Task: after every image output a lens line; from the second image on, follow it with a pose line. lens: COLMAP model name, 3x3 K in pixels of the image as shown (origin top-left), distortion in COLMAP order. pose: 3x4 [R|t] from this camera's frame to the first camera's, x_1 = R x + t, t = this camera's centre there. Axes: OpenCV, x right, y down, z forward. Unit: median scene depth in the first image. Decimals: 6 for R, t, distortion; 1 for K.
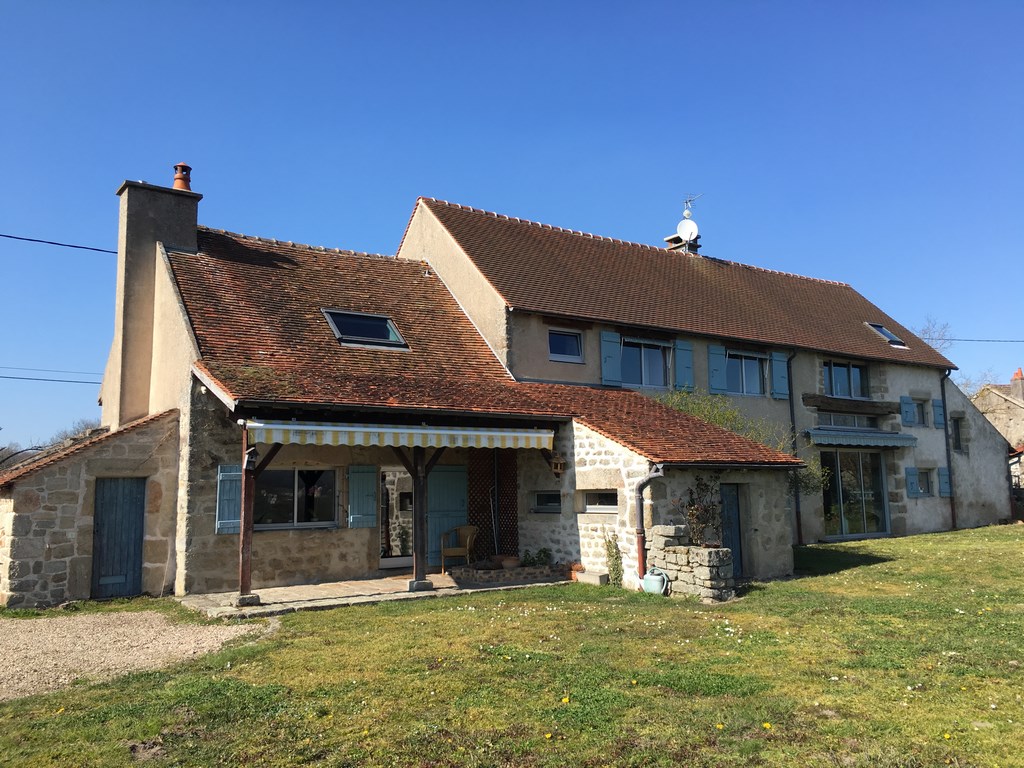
lens RADIAL K [[865.2, 0, 510.8], [0, 865.2, 379.0], [0, 0, 1]] dist [0.020230, -0.000540]
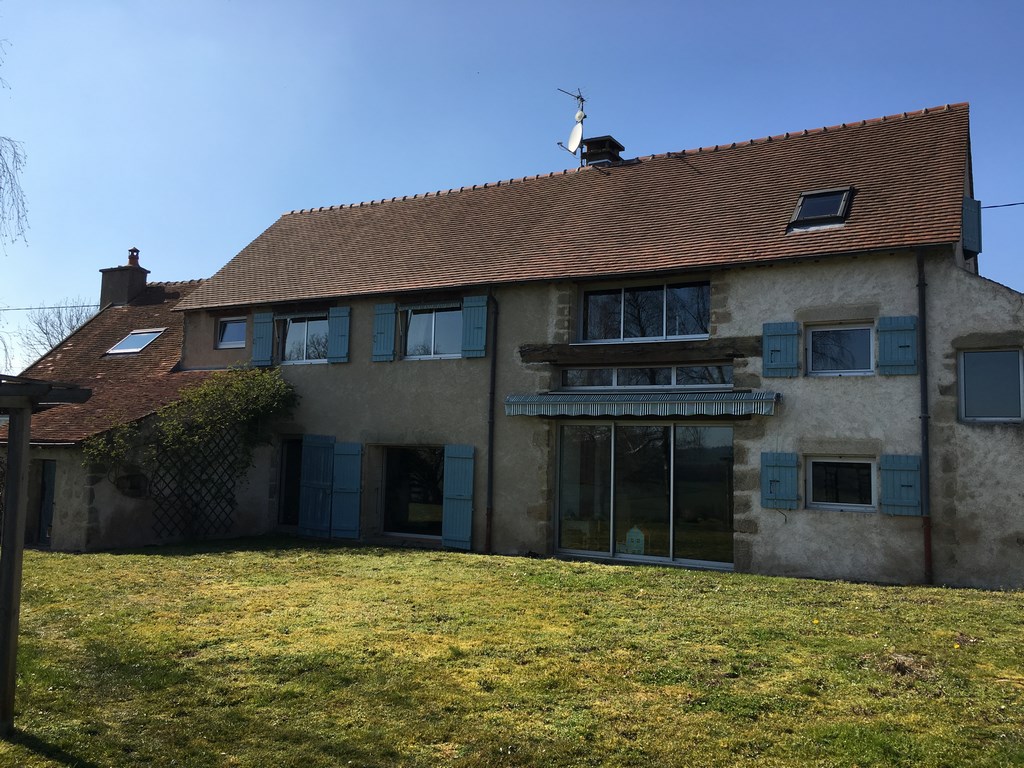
lens RADIAL K [[865.2, 0, 511.0], [0, 865.2, 387.0], [0, 0, 1]] dist [0.020230, -0.000540]
pose [[0.427530, -0.049626, -0.902638, 0.892293], [0.083188, 0.996415, -0.015380, 0.056033], [0.900165, -0.068513, 0.430126, 0.626860]]
